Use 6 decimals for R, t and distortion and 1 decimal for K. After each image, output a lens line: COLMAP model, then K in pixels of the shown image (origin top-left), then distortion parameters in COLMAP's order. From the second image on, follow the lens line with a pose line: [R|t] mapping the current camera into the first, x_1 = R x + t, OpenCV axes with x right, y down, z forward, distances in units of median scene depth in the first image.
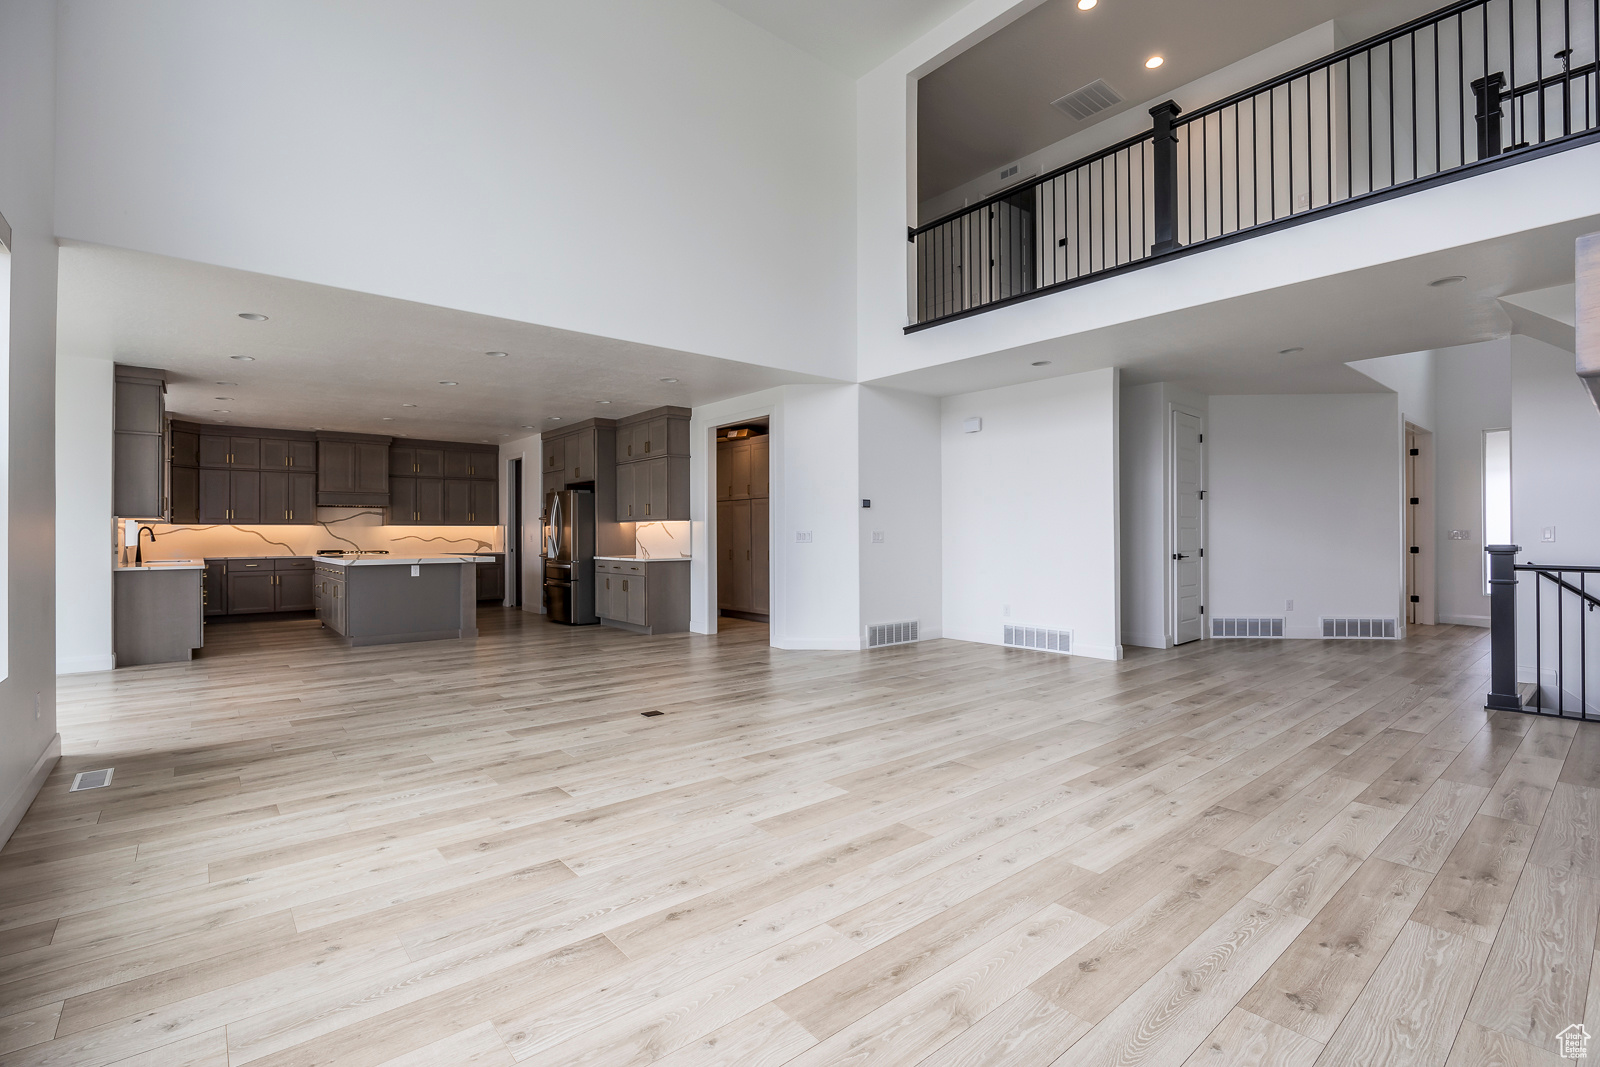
lens RADIAL K [[730.8, 0, 800.4], [0, 730.8, 534.7], [0, 0, 1]] dist [-0.018208, 0.001979]
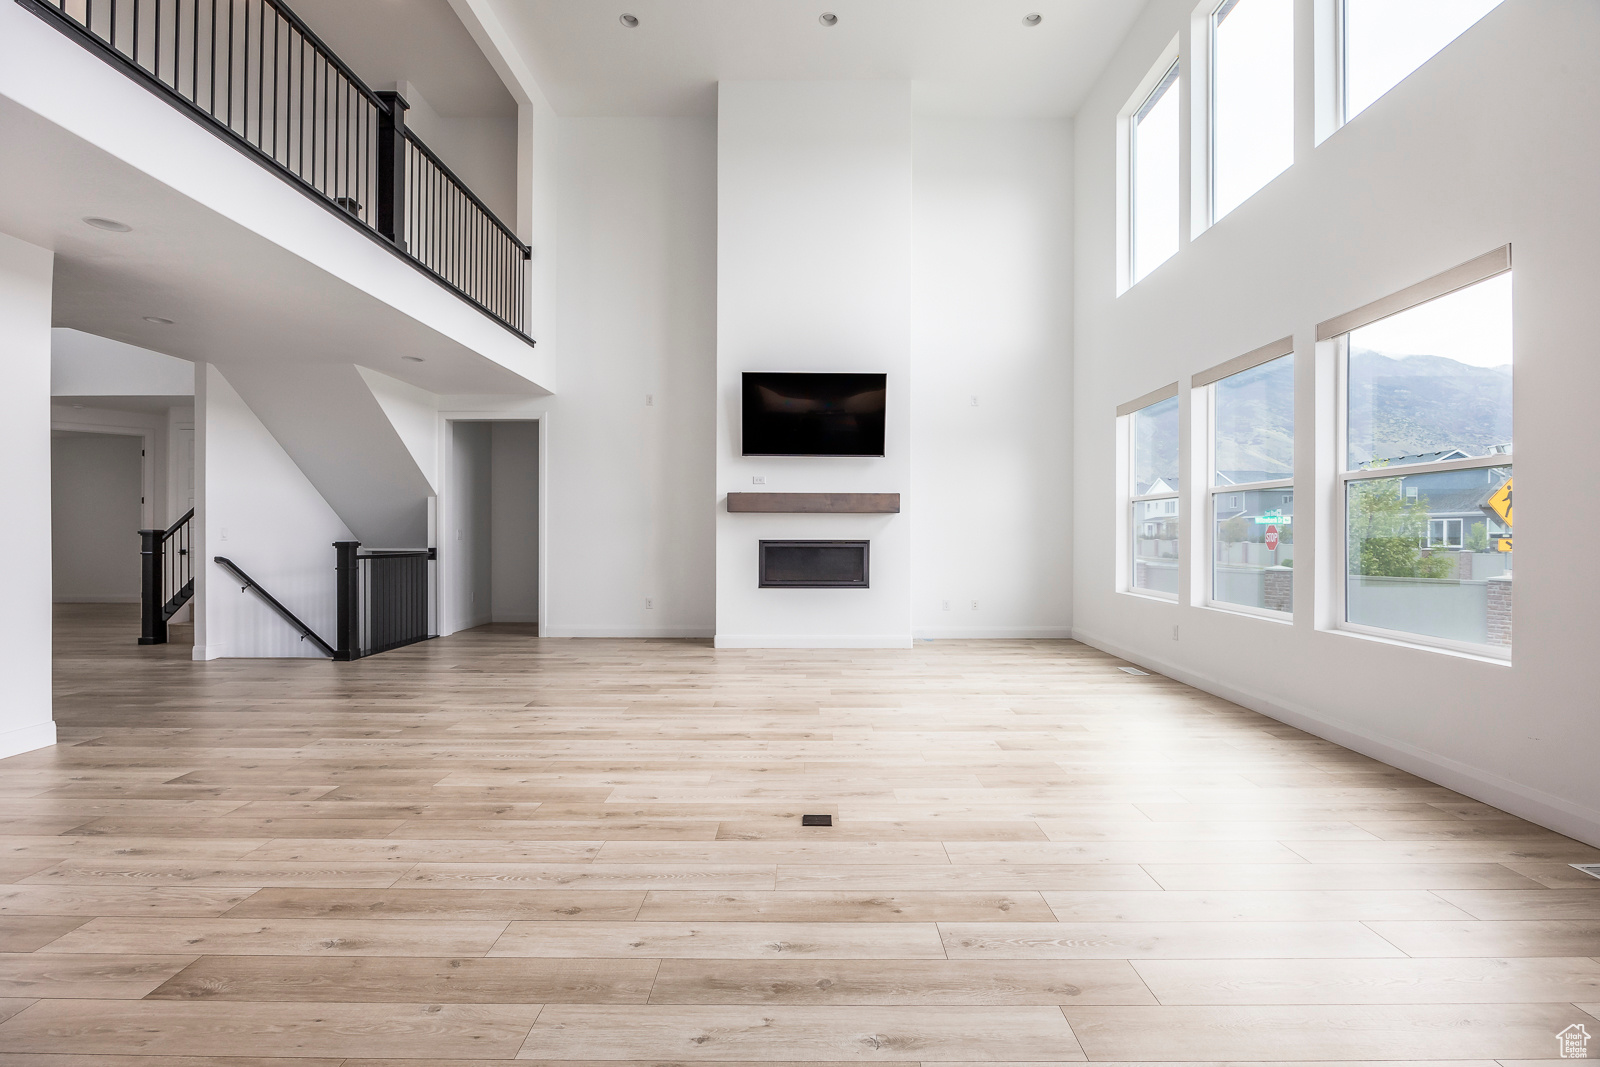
lens RADIAL K [[714.4, 0, 807.2], [0, 714.4, 552.1], [0, 0, 1]] dist [-0.014554, 0.001035]
pose [[-0.763272, -0.014624, 0.645912, -0.426735], [0.000357, 0.999734, 0.023058, 0.002360], [-0.646077, 0.017830, -0.763064, 1.068556]]
